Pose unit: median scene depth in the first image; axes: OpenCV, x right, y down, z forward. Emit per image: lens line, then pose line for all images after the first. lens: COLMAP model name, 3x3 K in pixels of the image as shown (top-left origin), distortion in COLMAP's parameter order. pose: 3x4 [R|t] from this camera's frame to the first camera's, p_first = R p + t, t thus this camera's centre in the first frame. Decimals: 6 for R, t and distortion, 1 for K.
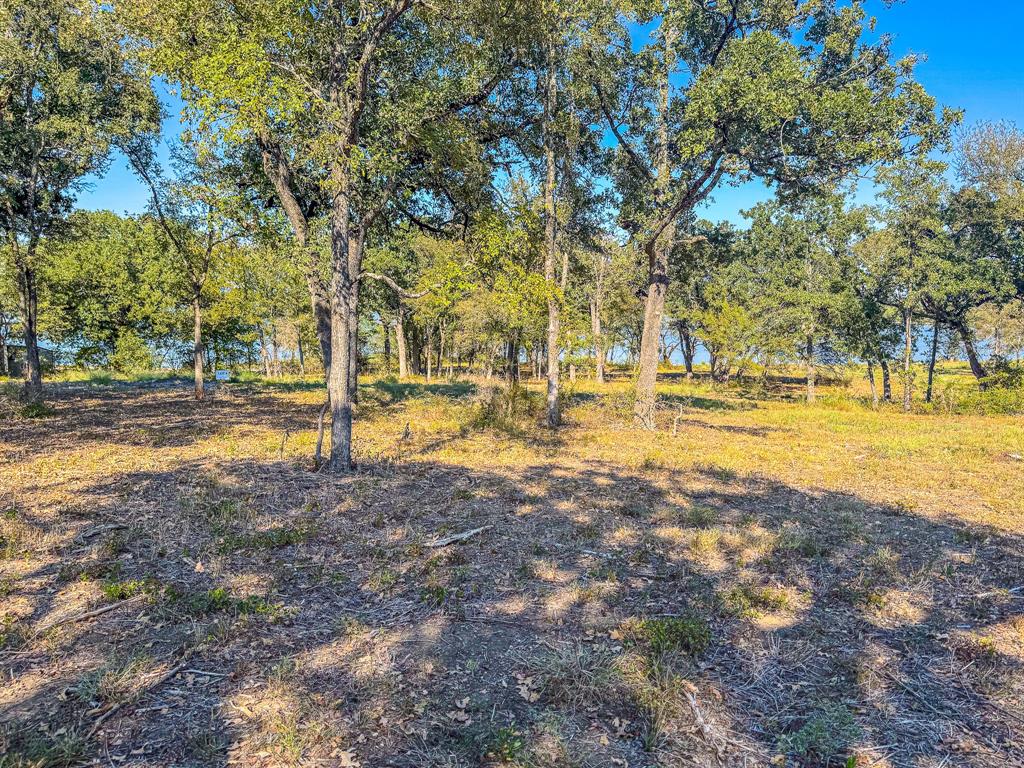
lens RADIAL K [[711.0, 0, 500.6], [0, 711.0, 400.6], [0, 0, 1]] dist [0.038999, -0.043949]
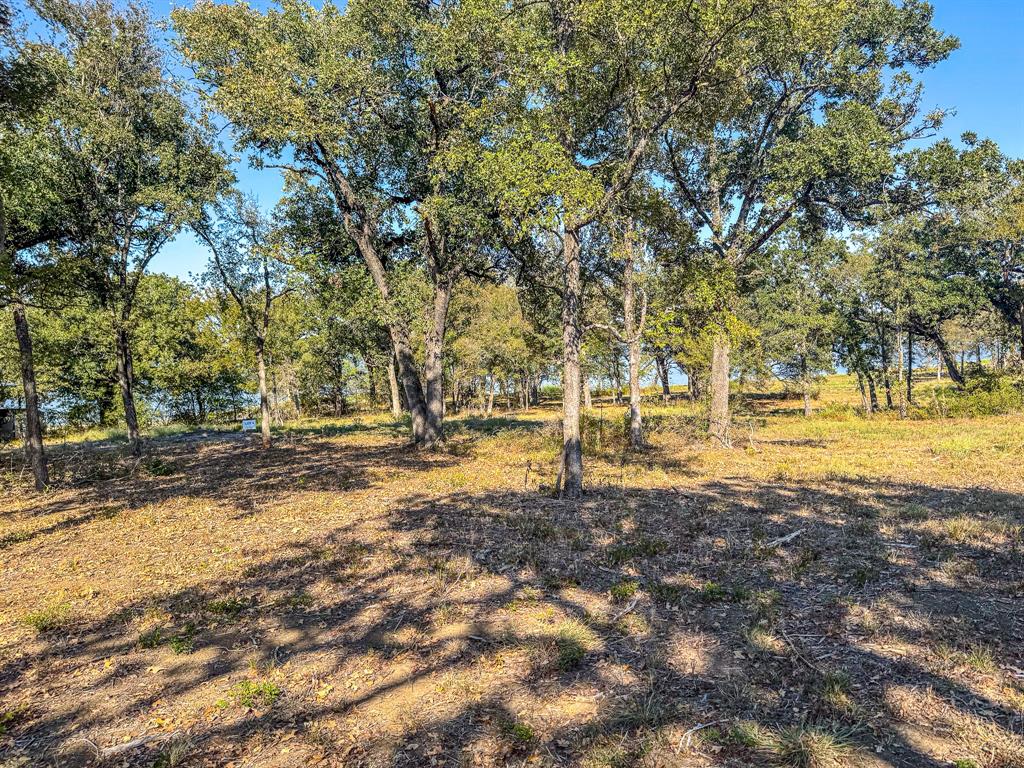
lens RADIAL K [[711.0, 0, 484.5], [0, 711.0, 396.0], [0, 0, 1]] dist [0.038999, -0.043949]
pose [[0.995434, -0.059533, 0.074606, -0.143533], [0.063267, 0.996806, -0.048734, -0.005840], [-0.071467, 0.053232, 0.996022, -0.042061]]
